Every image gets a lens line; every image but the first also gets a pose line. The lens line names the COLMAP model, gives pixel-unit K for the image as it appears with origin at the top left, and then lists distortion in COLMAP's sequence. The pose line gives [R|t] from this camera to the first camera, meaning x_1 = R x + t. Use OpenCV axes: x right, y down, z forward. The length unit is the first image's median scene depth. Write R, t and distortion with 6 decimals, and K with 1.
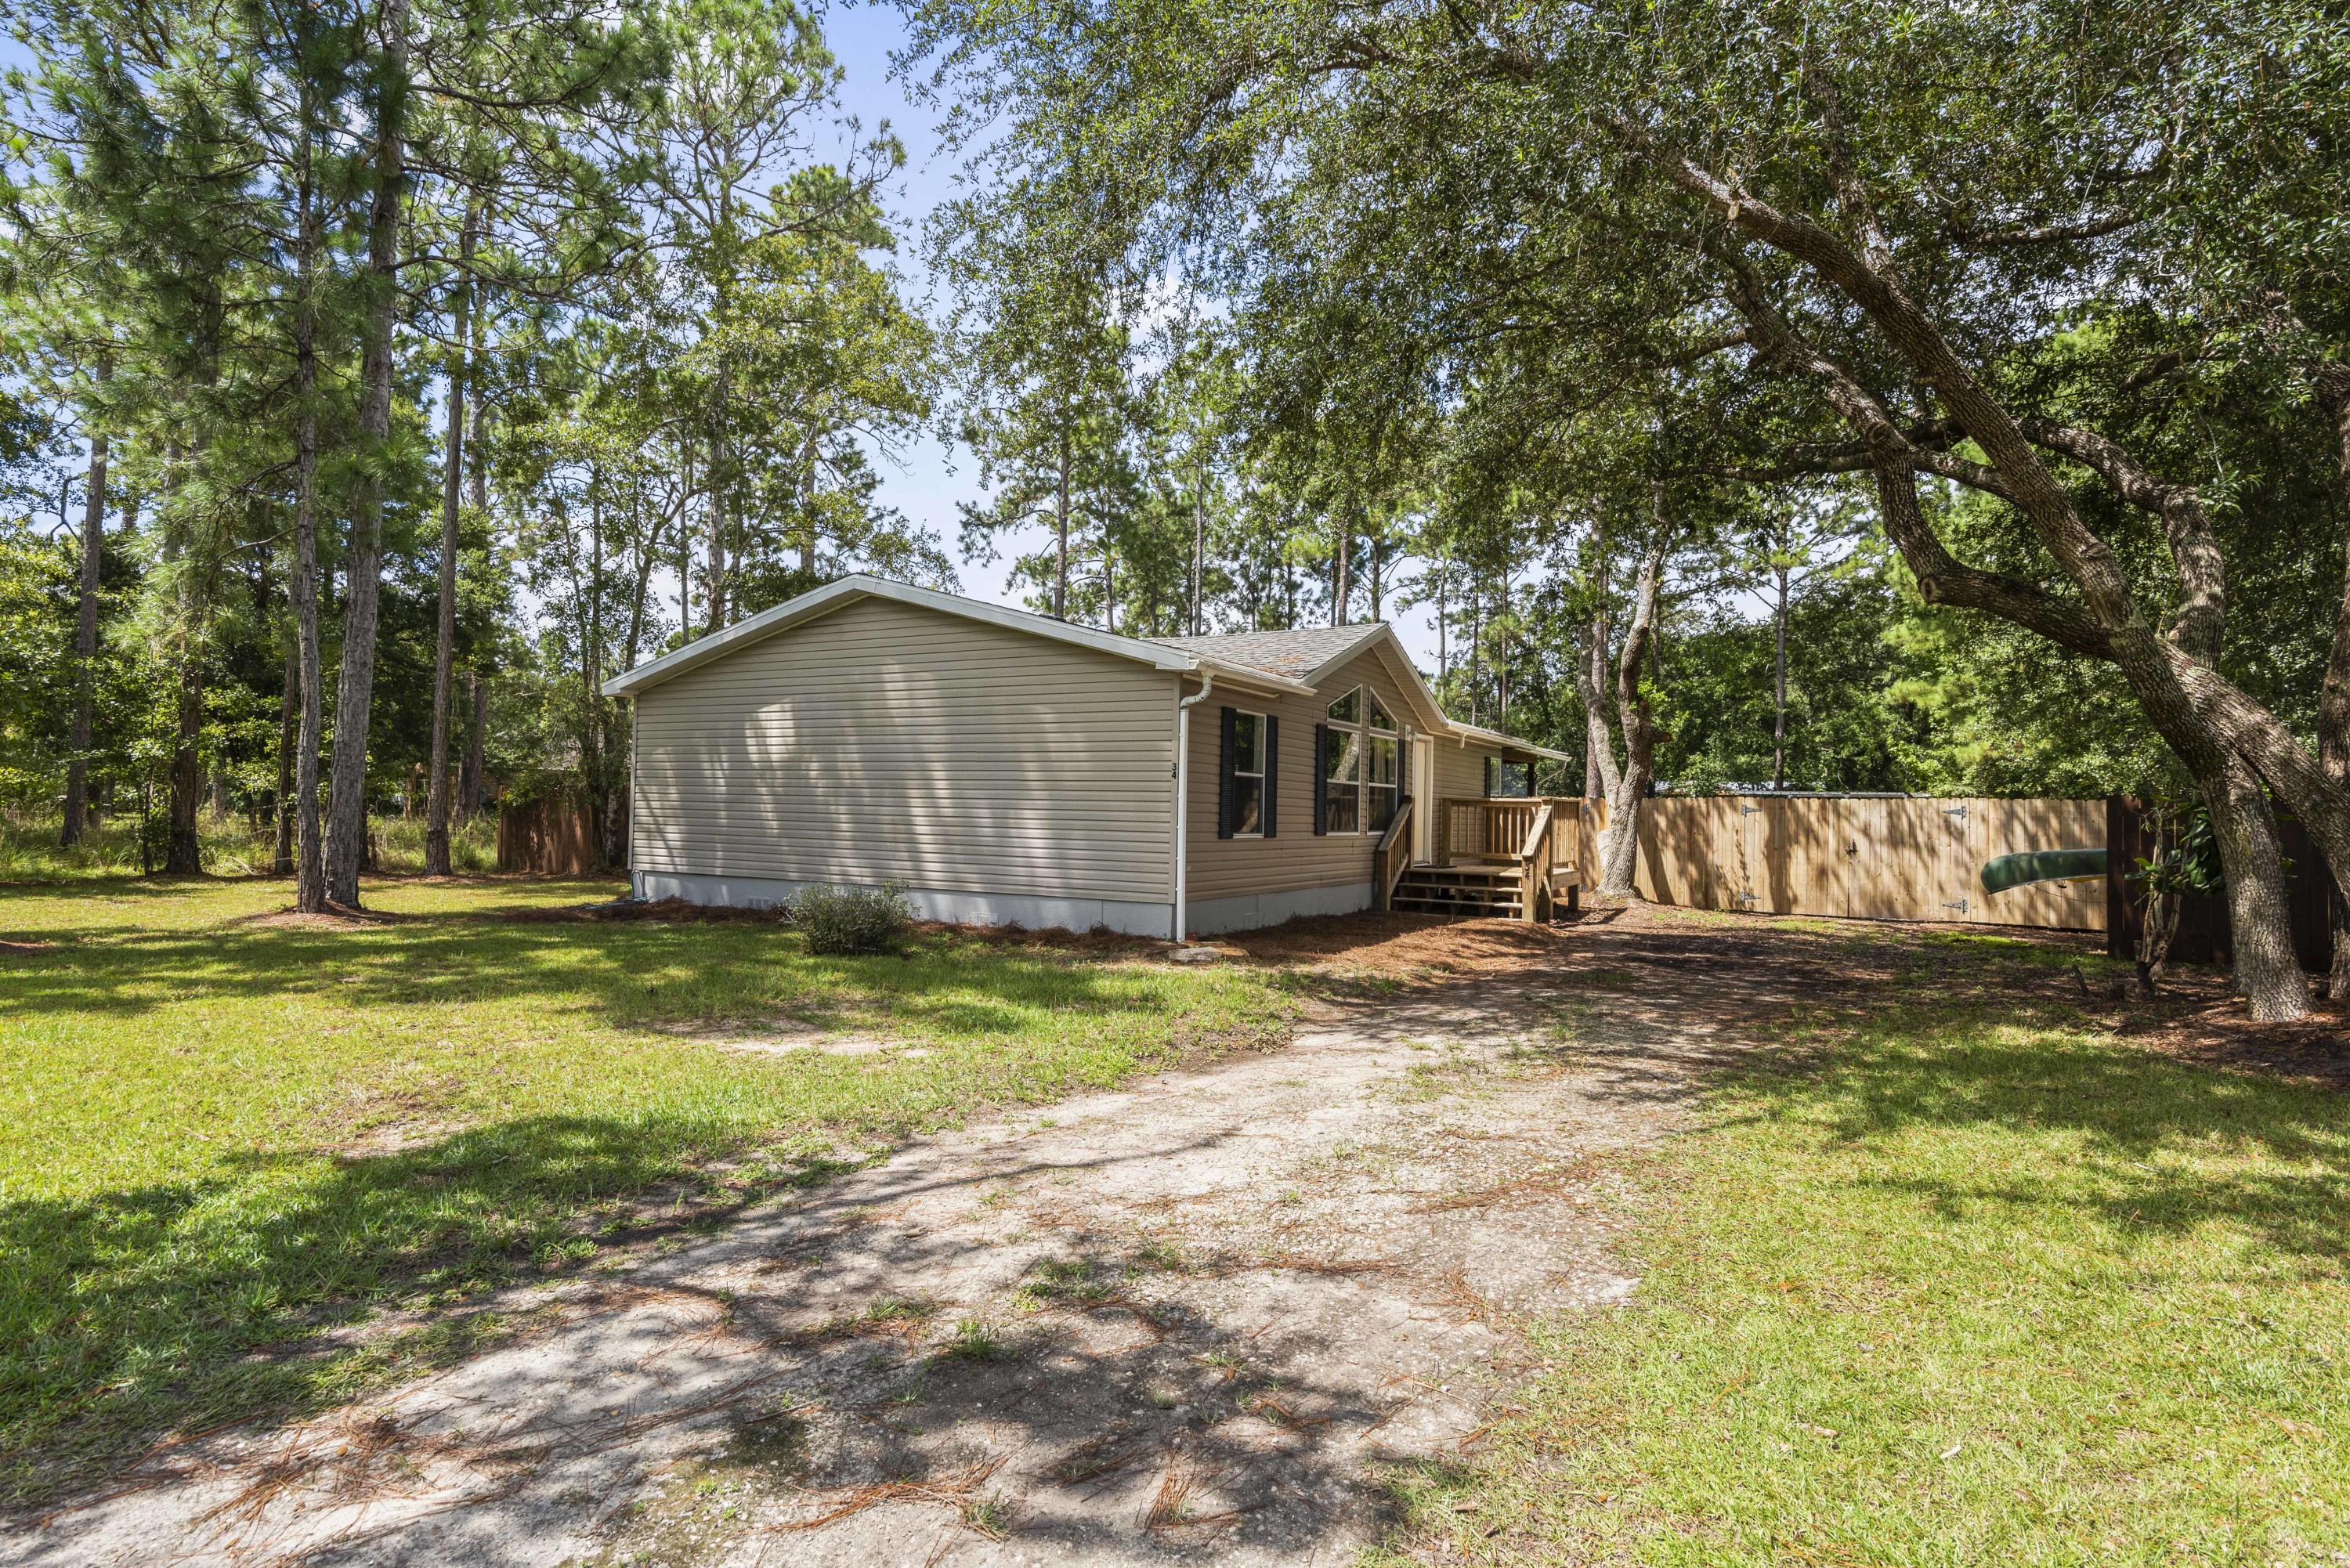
lens RADIAL K [[1249.2, 0, 1175.0], [0, 1249.2, 784.0], [0, 0, 1]] dist [0.000775, -0.013949]
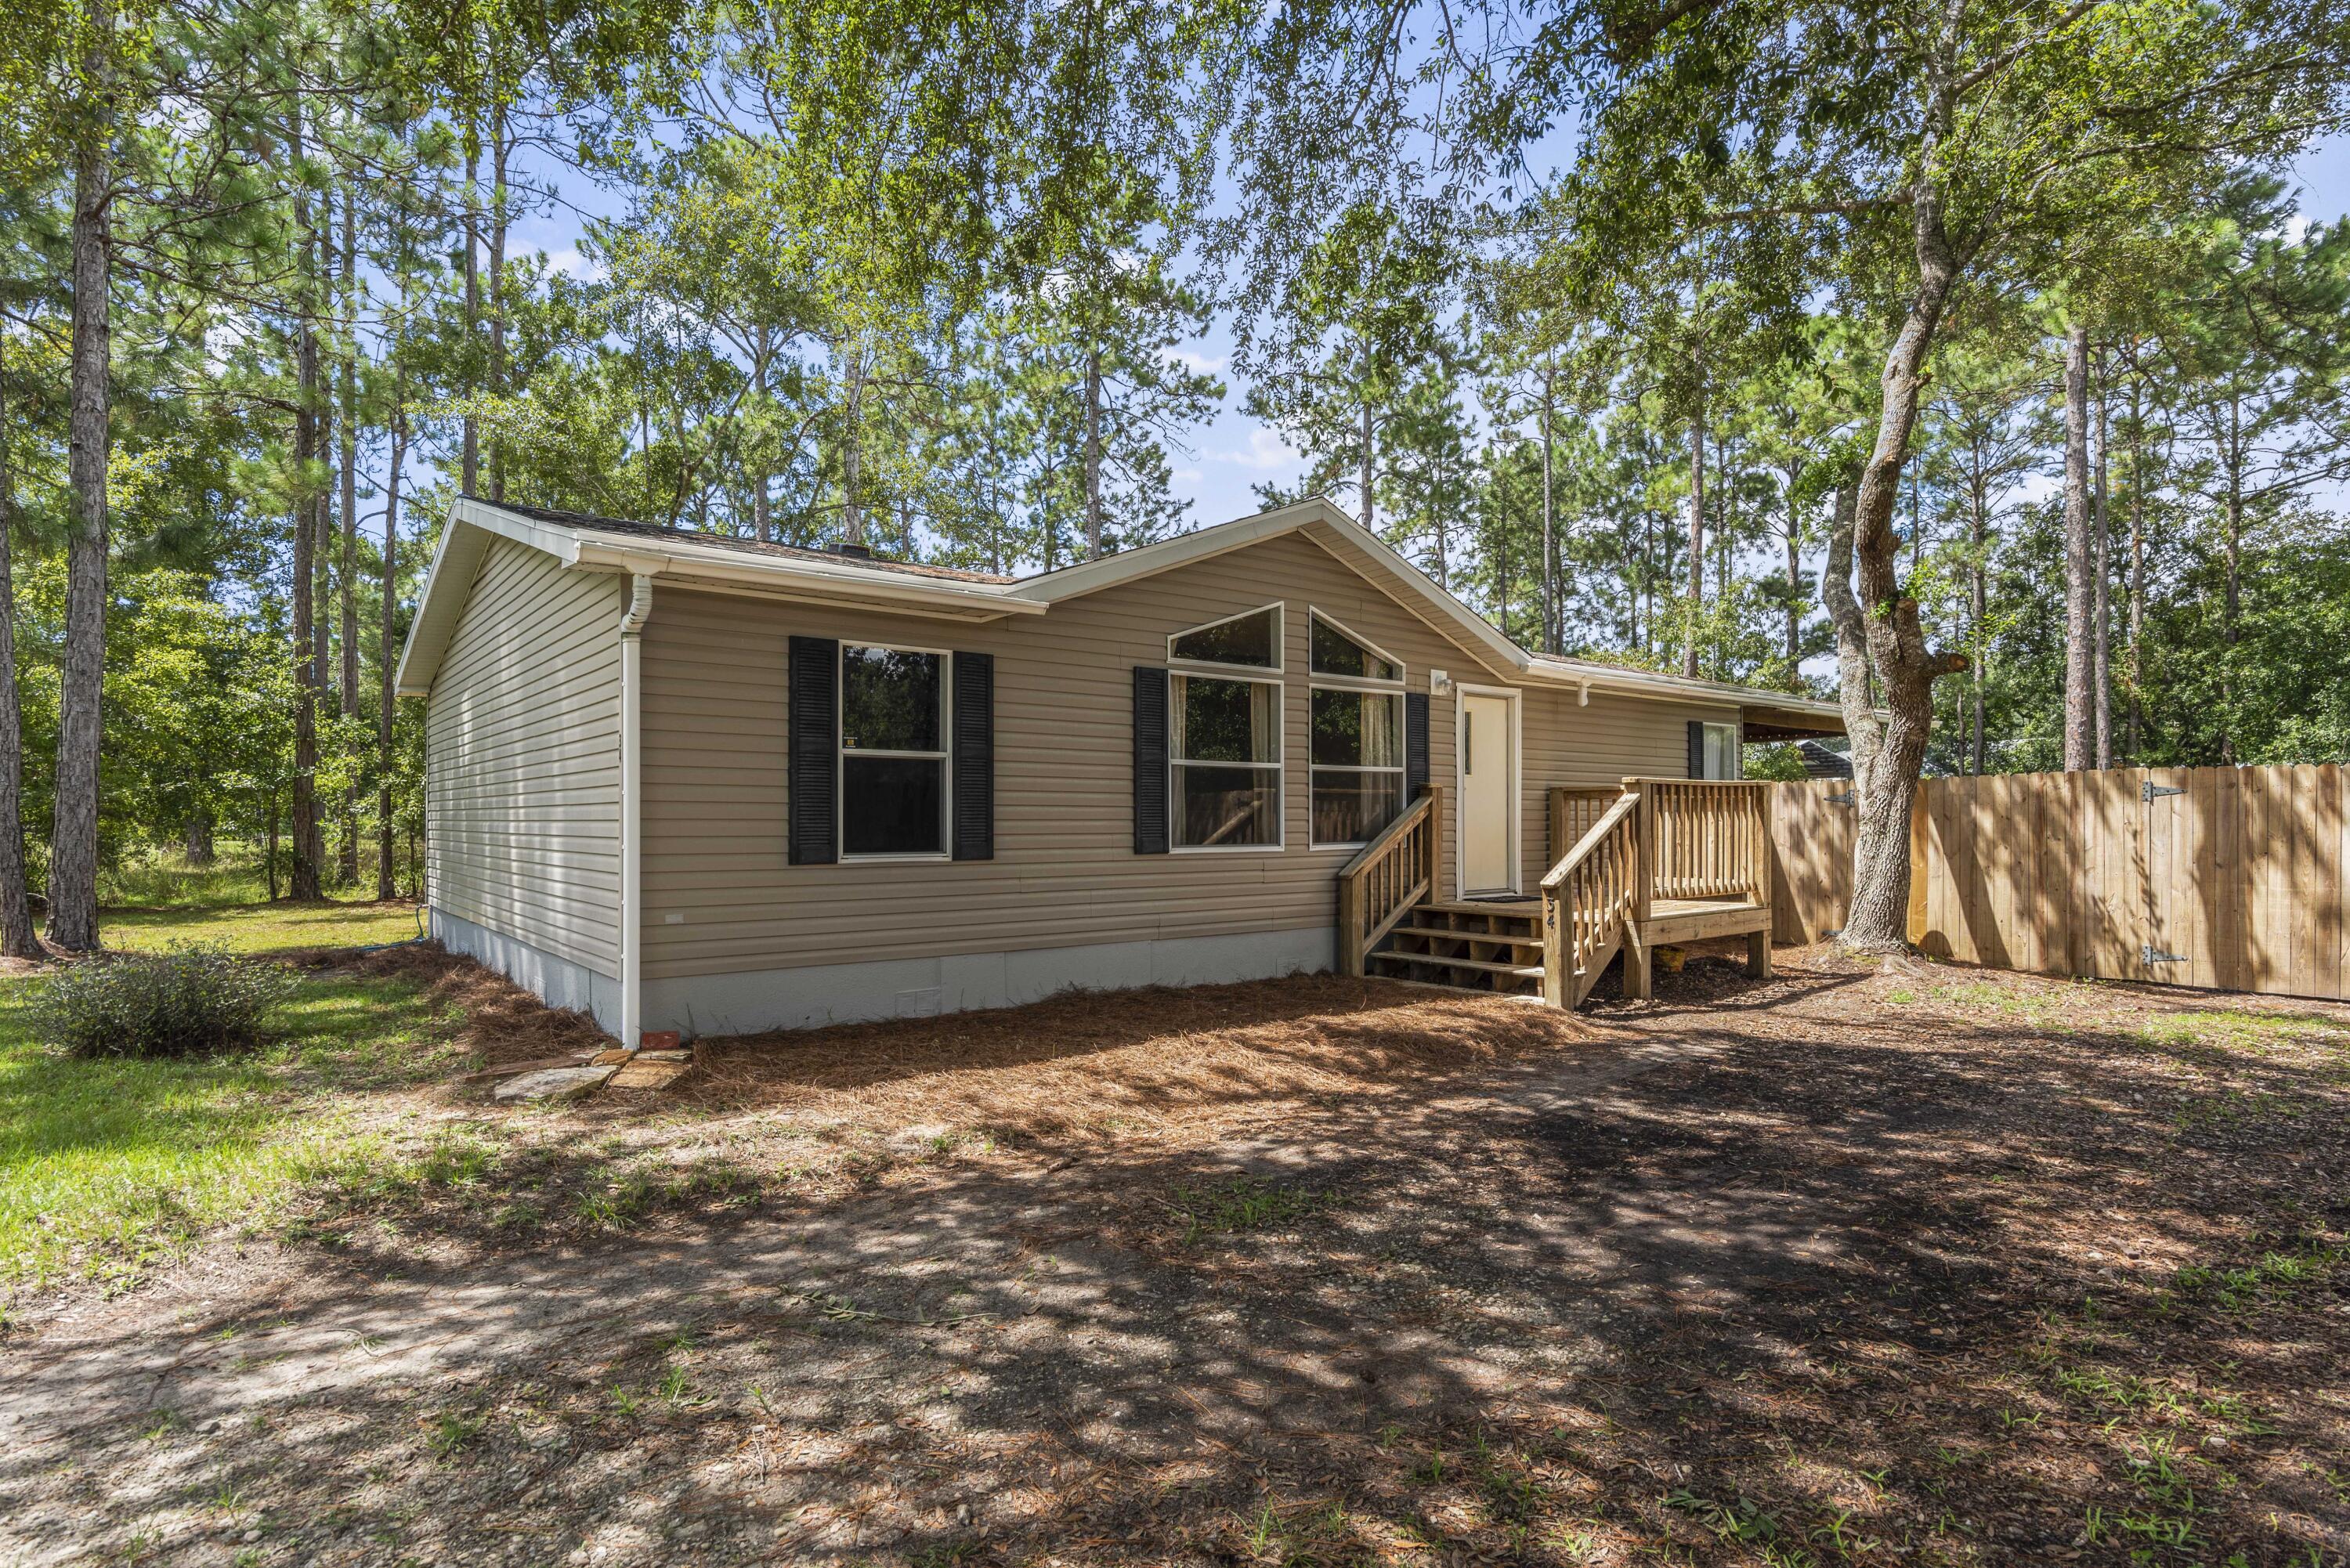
lens RADIAL K [[1249.2, 0, 1175.0], [0, 1249.2, 784.0], [0, 0, 1]] dist [0.000775, -0.013949]
pose [[0.915743, -0.032361, -0.400458, 0.296064], [0.025377, 0.999419, -0.022733, 0.019268], [0.400962, 0.010656, 0.916033, 0.363902]]
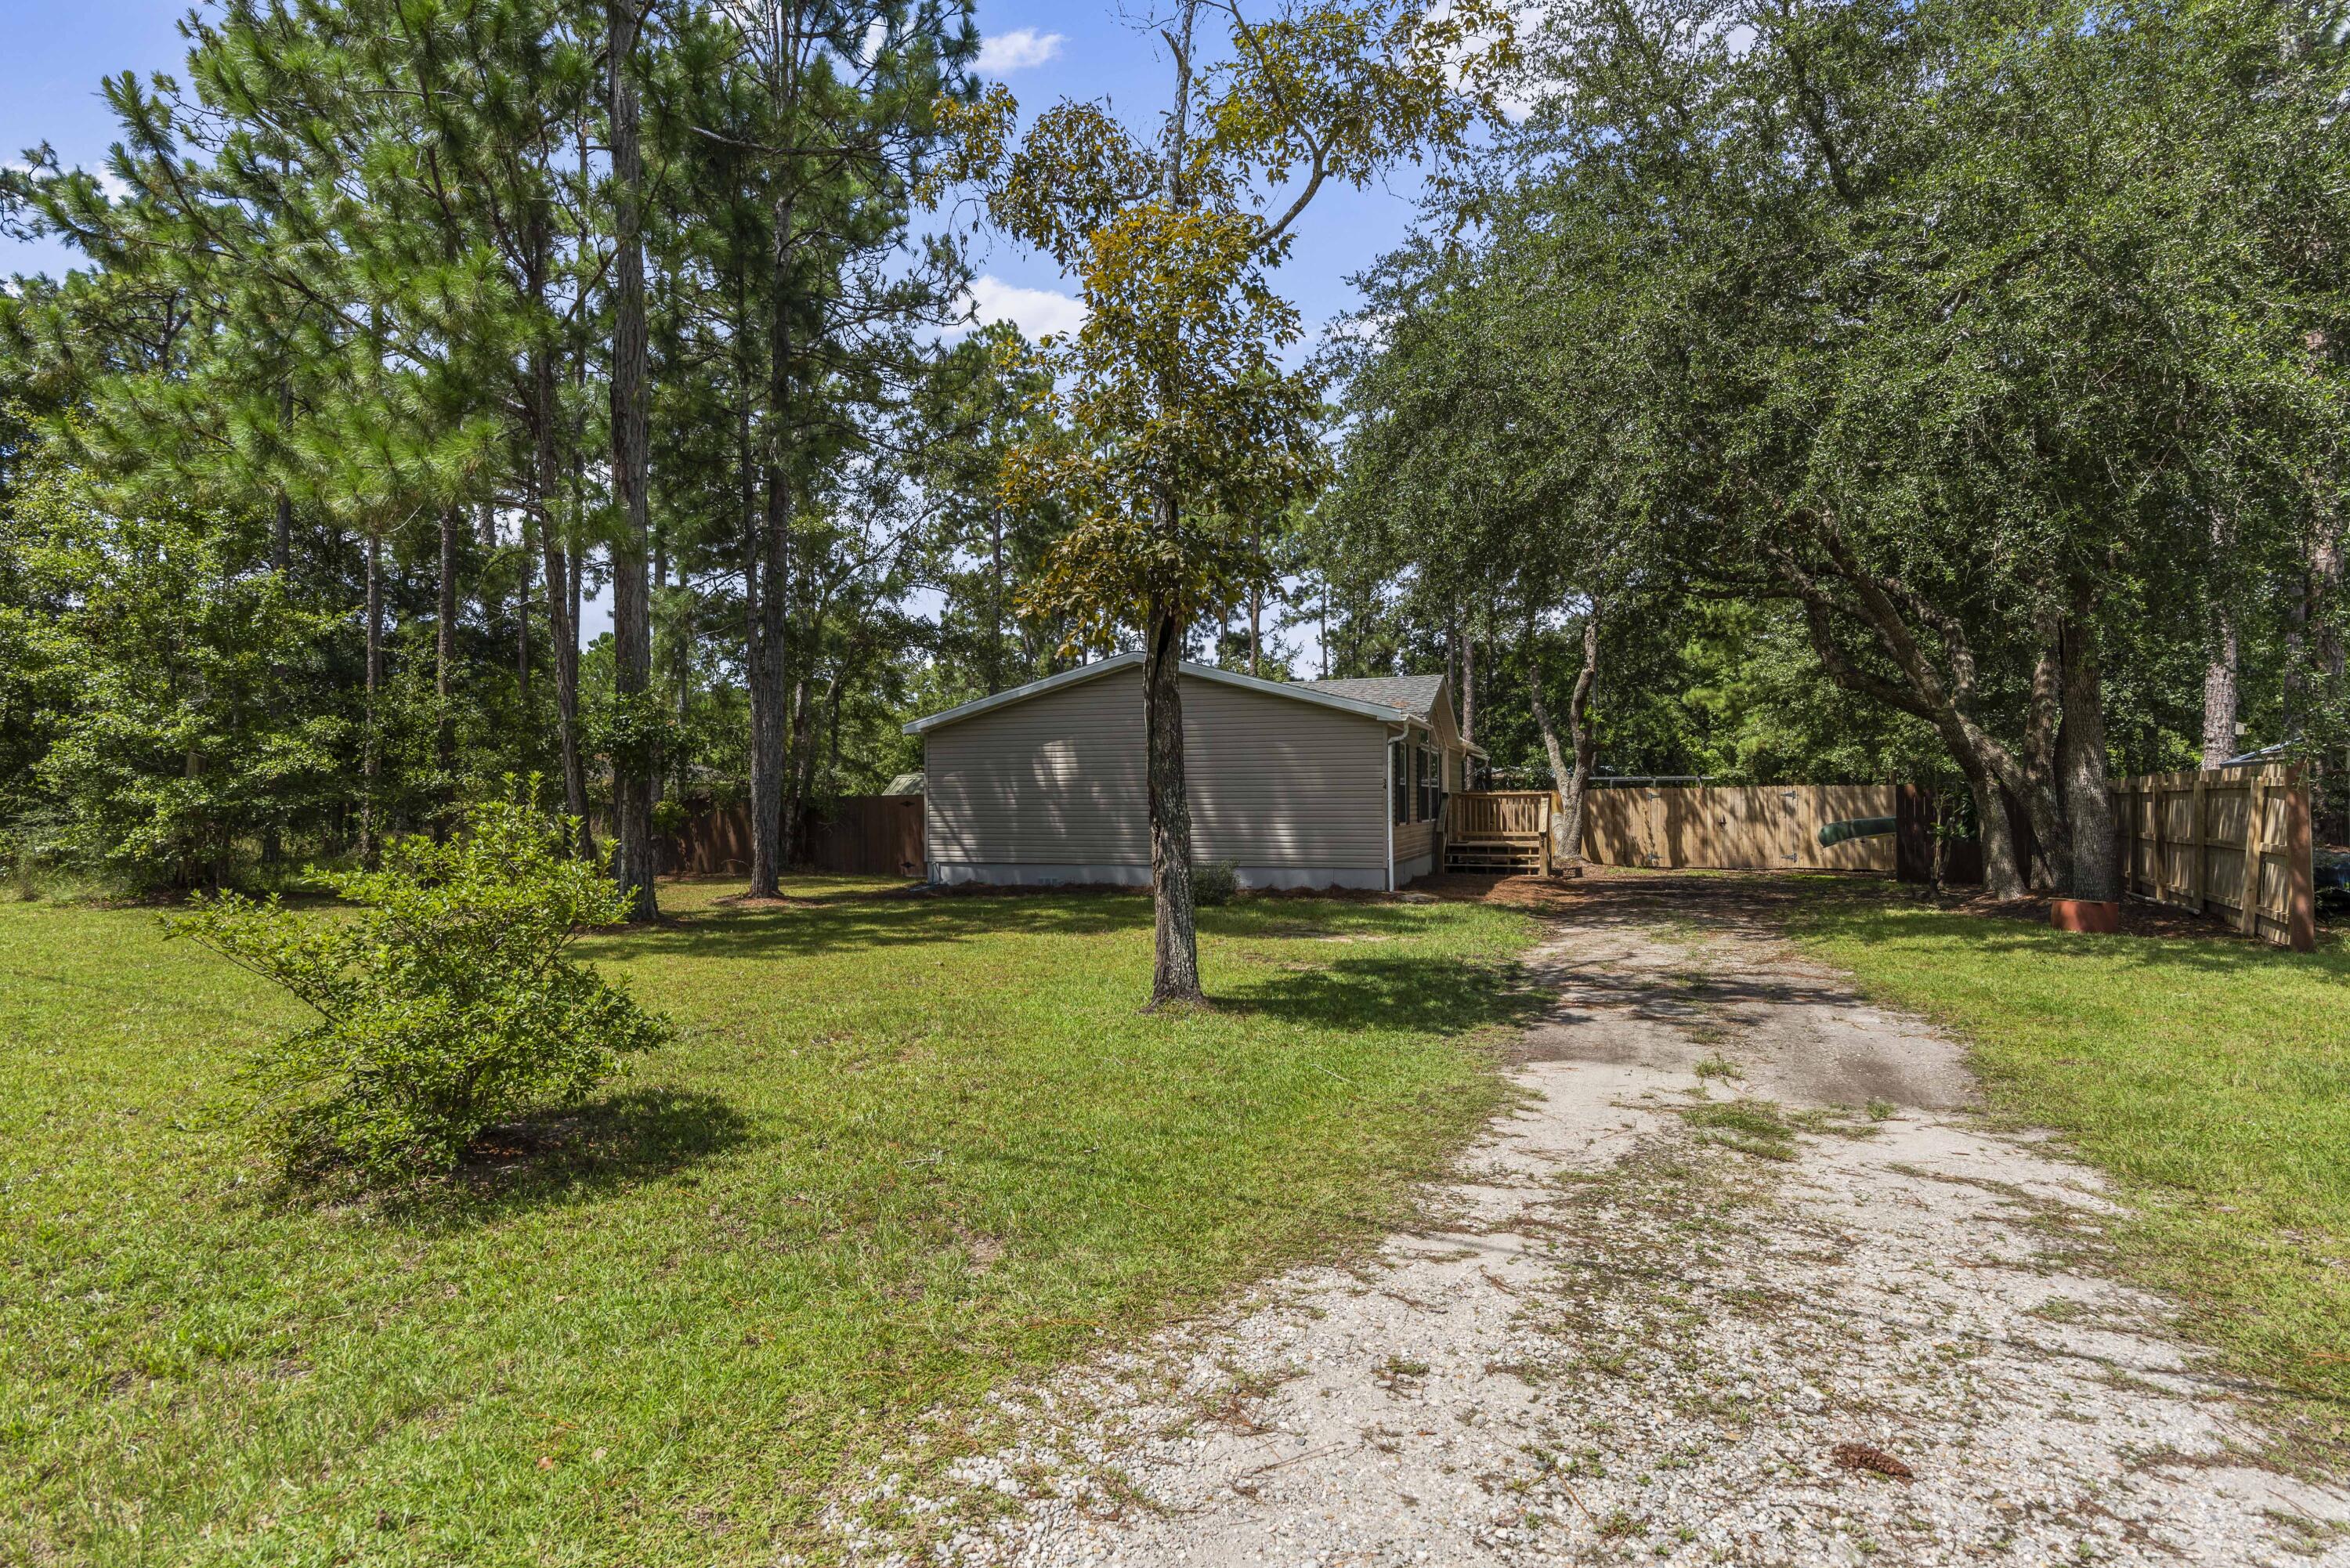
lens RADIAL K [[1249.2, 0, 1175.0], [0, 1249.2, 784.0], [0, 0, 1]] dist [0.000775, -0.013949]
pose [[0.985044, -0.020843, 0.171039, -0.329729], [0.019499, 0.999764, 0.009533, -0.019584], [-0.171197, -0.006055, 0.985218, -0.319362]]
